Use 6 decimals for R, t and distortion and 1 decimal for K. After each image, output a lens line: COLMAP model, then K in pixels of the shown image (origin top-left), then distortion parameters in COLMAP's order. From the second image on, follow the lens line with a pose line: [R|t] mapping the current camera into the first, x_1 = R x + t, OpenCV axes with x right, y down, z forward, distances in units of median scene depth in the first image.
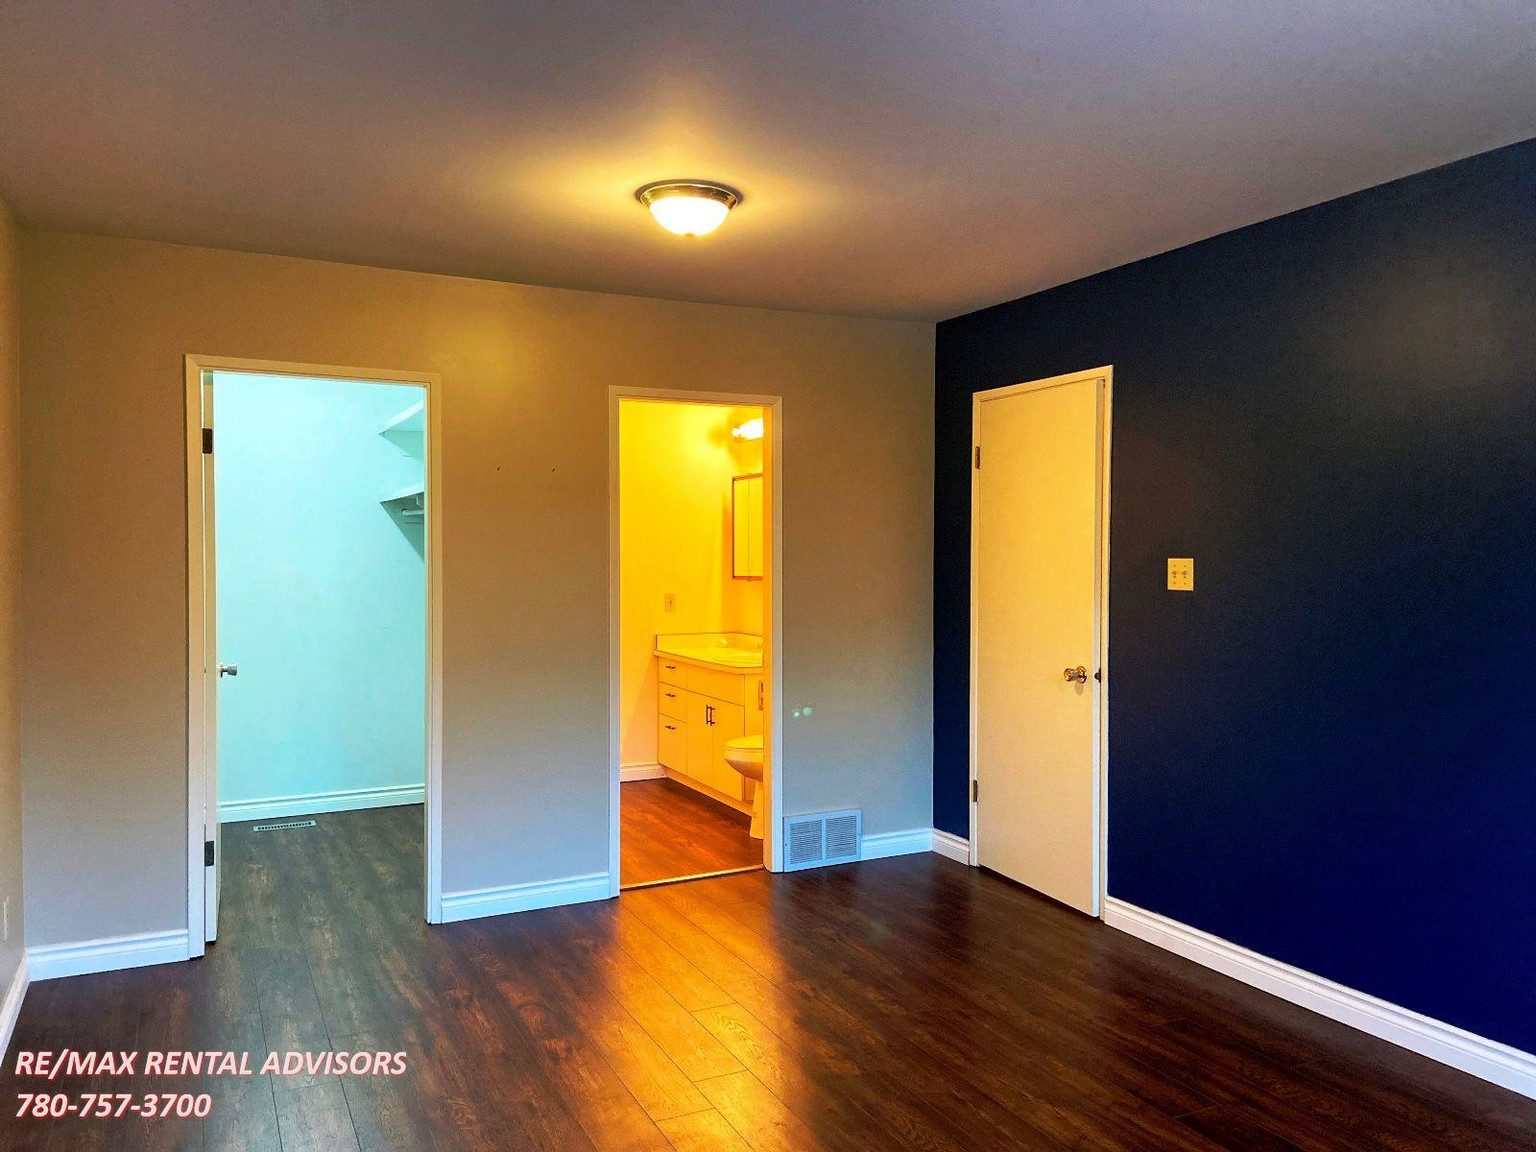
lens RADIAL K [[1145.0, 0, 768.0], [0, 1145.0, 575.6], [0, 0, 1]] dist [0.071310, -0.085437]
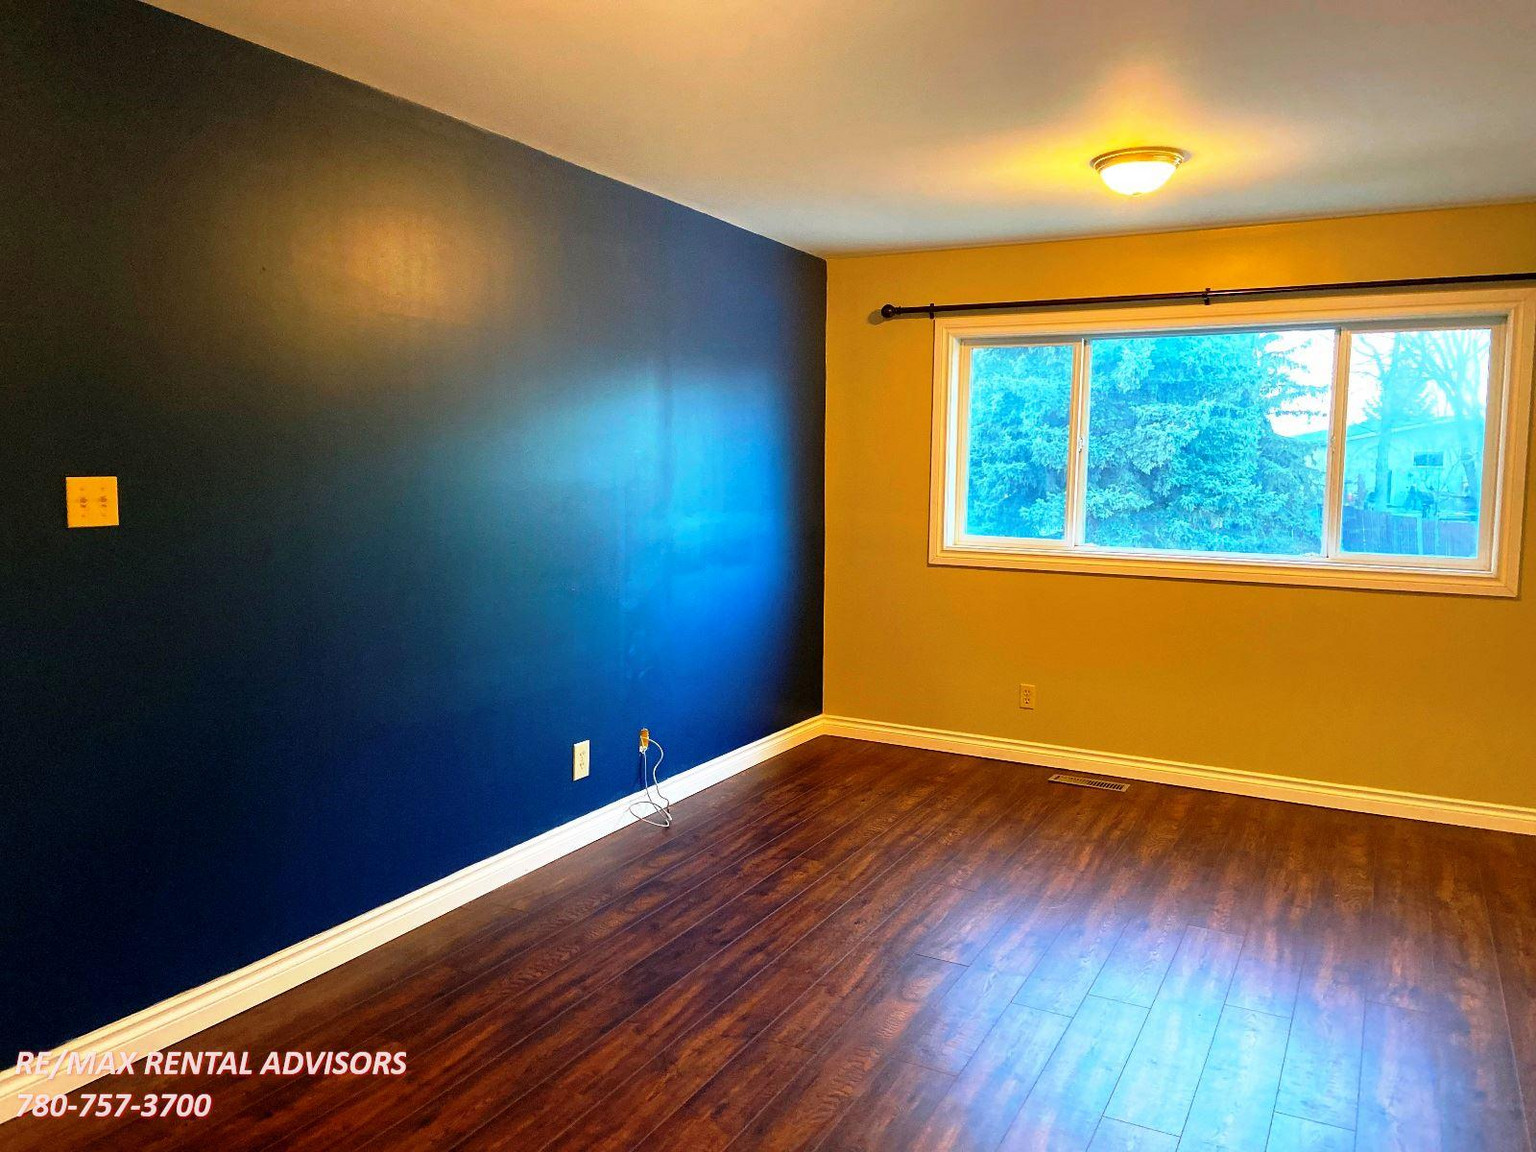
lens RADIAL K [[1145.0, 0, 767.5], [0, 1145.0, 564.8], [0, 0, 1]] dist [0.071310, -0.085437]
pose [[-0.574943, -0.078518, 0.814418, -0.427462], [0.014057, 0.994290, 0.105783, -0.032343], [-0.818073, 0.072267, -0.570556, 1.171516]]
